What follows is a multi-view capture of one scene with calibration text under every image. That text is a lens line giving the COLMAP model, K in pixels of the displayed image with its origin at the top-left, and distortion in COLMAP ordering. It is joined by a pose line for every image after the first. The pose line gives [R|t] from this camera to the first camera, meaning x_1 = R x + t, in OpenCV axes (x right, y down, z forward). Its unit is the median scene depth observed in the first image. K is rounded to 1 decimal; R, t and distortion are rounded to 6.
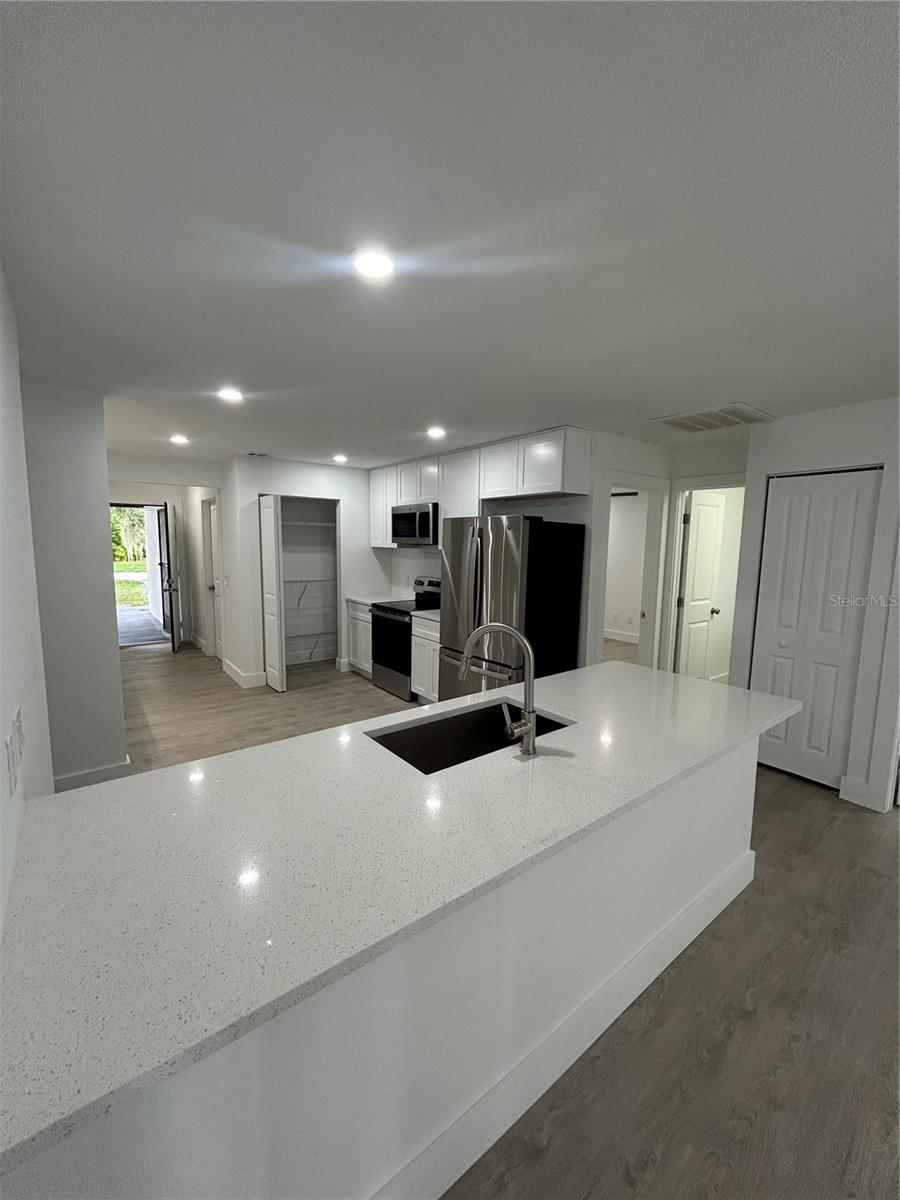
lens RADIAL K [[480.5, 0, 451.0], [0, 480.5, 597.7], [0, 0, 1]] dist [0.002865, 0.000048]
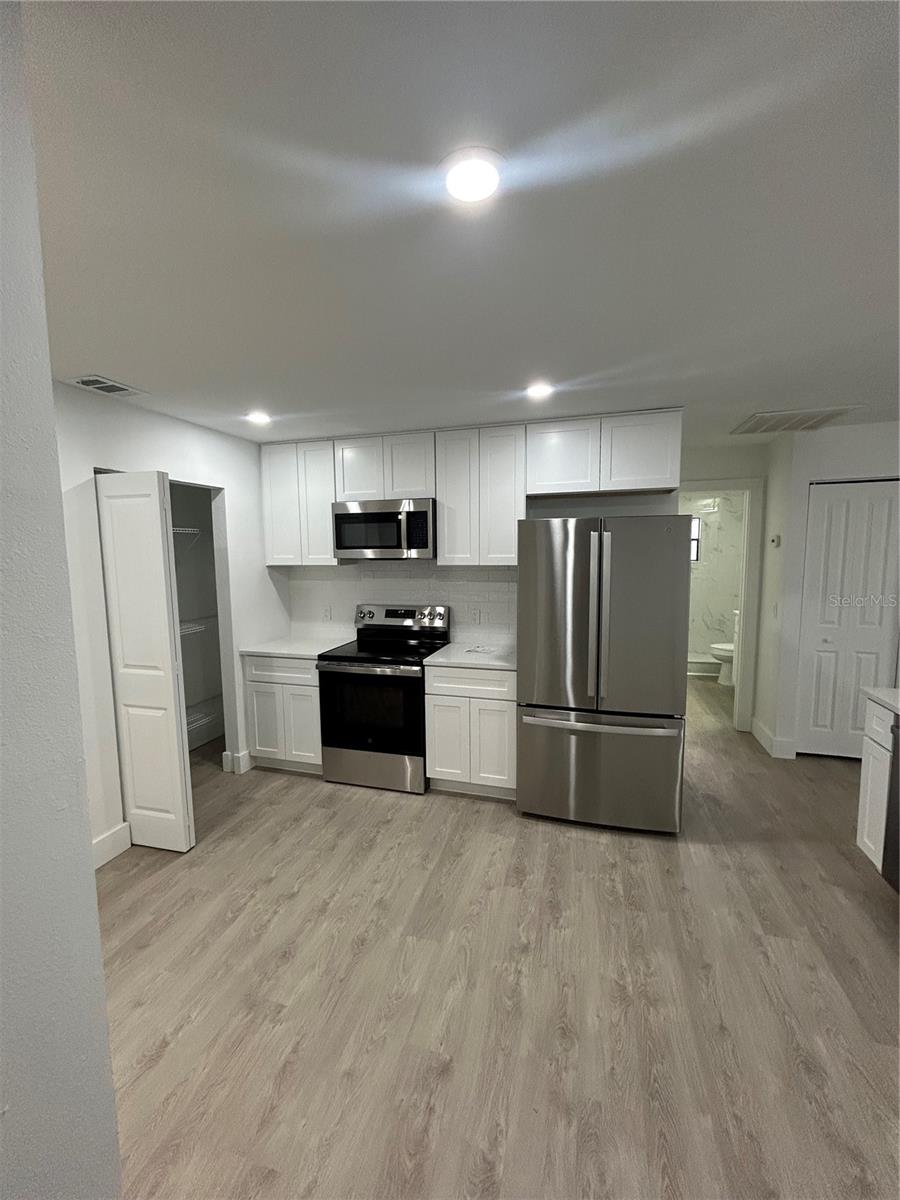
lens RADIAL K [[480.5, 0, 451.0], [0, 480.5, 597.7], [0, 0, 1]] dist [0.002865, 0.000048]
pose [[0.811839, -0.081132, 0.578217, -0.383900], [0.091815, 0.995717, 0.010800, -0.053955], [-0.576617, 0.044321, 0.815812, 0.382674]]
